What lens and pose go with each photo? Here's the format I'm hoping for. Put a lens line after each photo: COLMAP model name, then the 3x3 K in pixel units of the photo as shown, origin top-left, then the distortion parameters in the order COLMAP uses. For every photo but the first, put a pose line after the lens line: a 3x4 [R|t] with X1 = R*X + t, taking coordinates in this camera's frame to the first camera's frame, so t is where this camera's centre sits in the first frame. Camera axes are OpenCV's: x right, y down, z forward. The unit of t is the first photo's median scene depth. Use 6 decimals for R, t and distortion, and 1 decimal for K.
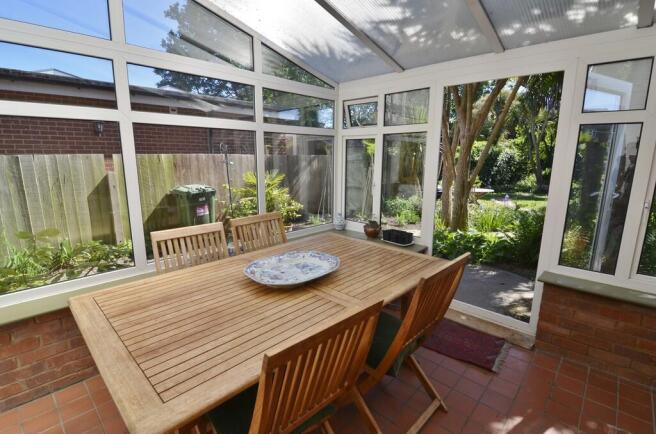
lens RADIAL K [[316.5, 0, 329.0], [0, 316.5, 217.1], [0, 0, 1]] dist [-0.001573, -0.000070]
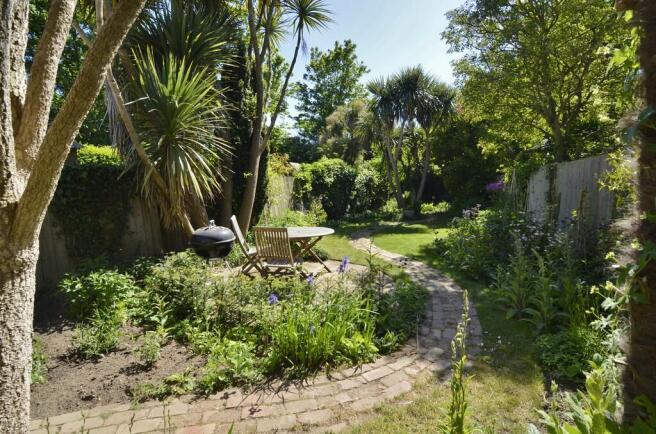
lens RADIAL K [[316.5, 0, 327.7], [0, 316.5, 216.8], [0, 0, 1]] dist [-0.001573, -0.000070]
pose [[0.932524, -0.049680, 0.357673, 0.163052], [0.082481, 0.993611, -0.077032, -0.033651], [-0.351561, 0.101336, 0.930664, 0.262371]]
